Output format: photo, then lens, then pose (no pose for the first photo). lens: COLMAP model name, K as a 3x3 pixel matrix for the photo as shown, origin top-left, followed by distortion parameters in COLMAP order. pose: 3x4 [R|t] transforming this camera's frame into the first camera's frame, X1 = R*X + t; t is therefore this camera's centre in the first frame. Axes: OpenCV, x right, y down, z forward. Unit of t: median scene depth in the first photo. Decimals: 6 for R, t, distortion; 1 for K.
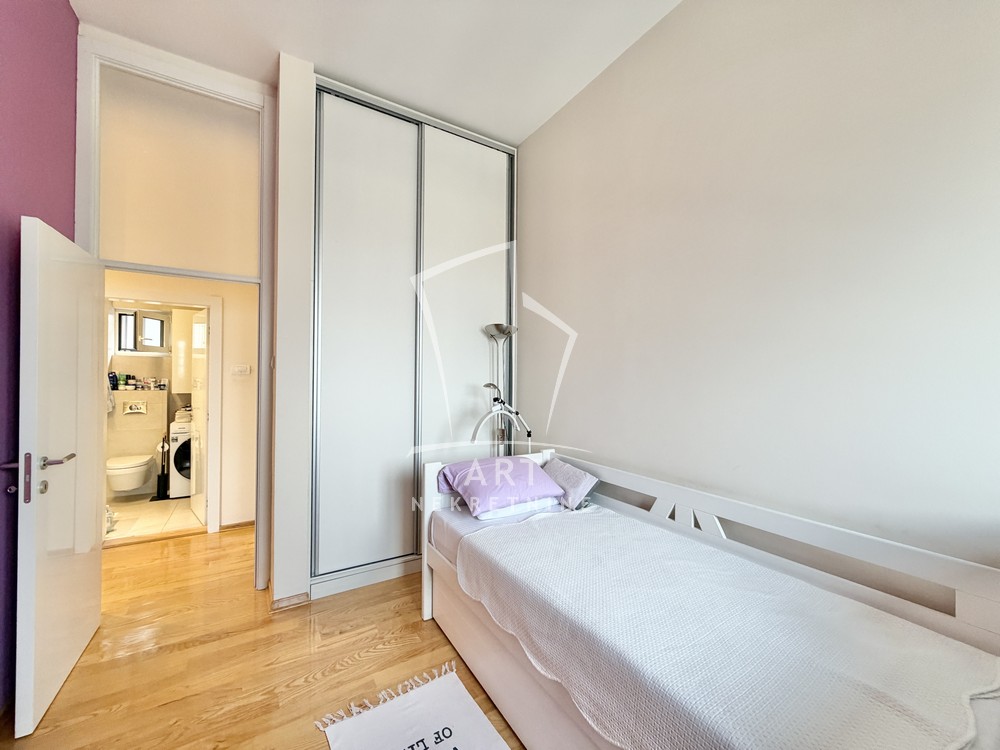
lens RADIAL K [[398.8, 0, 501.9], [0, 398.8, 375.5], [0, 0, 1]] dist [0.000317, -0.000061]
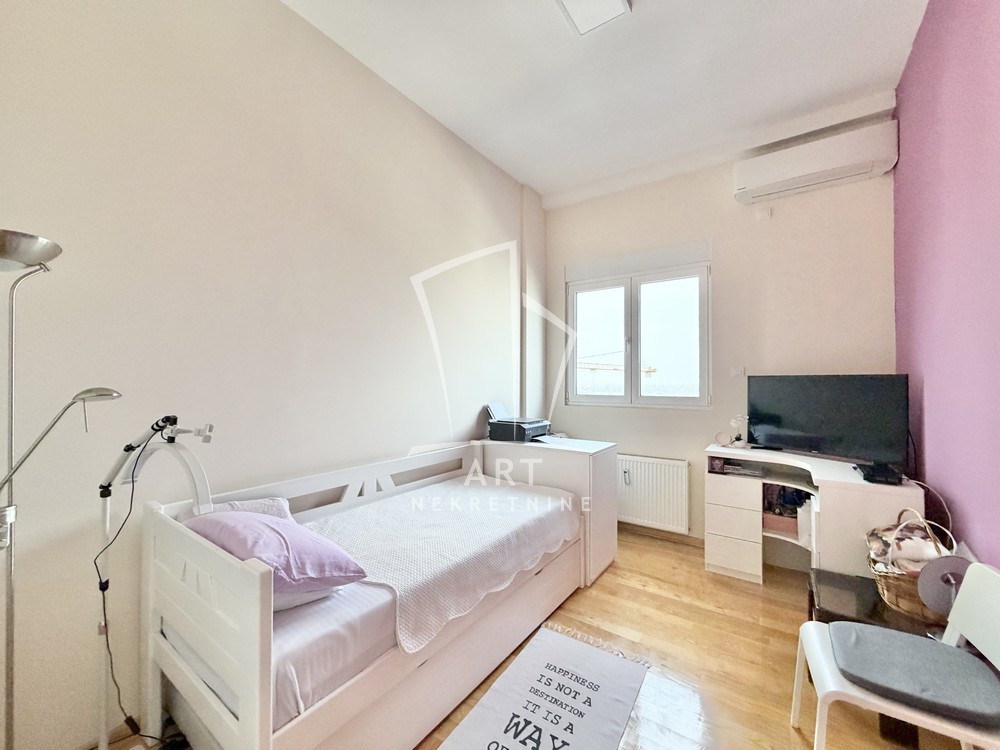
lens RADIAL K [[398.8, 0, 500.2], [0, 398.8, 377.0], [0, 0, 1]] dist [0.000317, -0.000061]
pose [[-0.391753, -0.006677, 0.920046, -0.873851], [-0.012126, 0.999924, 0.002093, 0.003341], [-0.919991, -0.010337, -0.391804, 1.171054]]
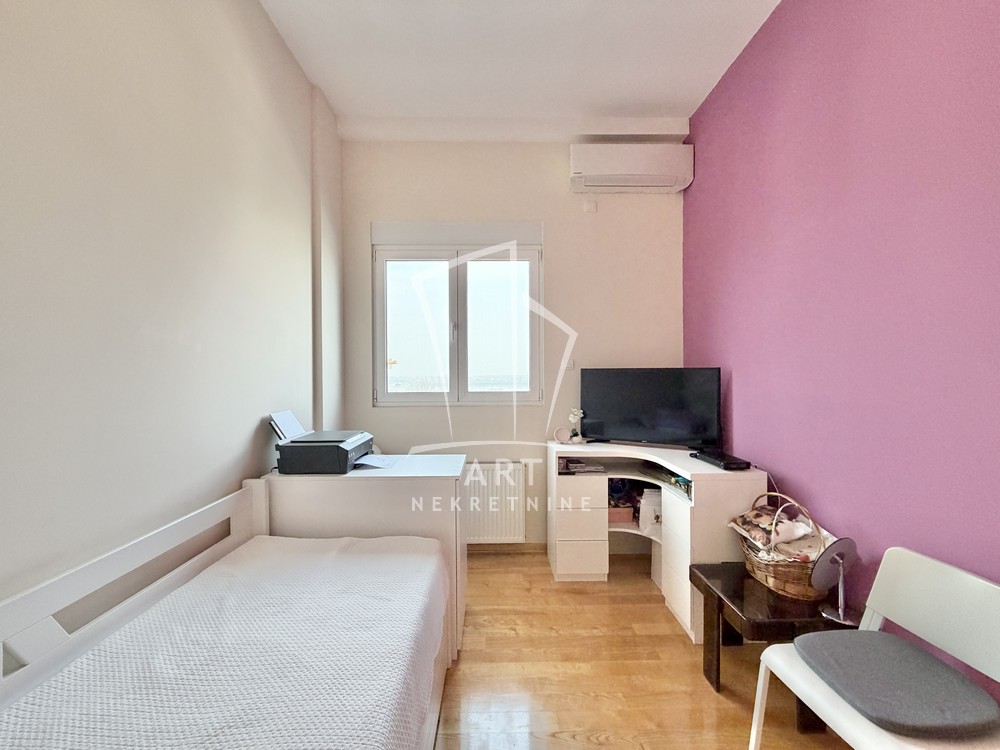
lens RADIAL K [[398.8, 0, 499.6], [0, 398.8, 376.5], [0, 0, 1]] dist [0.000317, -0.000061]
pose [[-0.856165, -0.015948, 0.516456, -0.289085], [-0.009758, 0.999844, 0.014699, 0.000506], [-0.516610, 0.007545, -0.856188, 1.130936]]
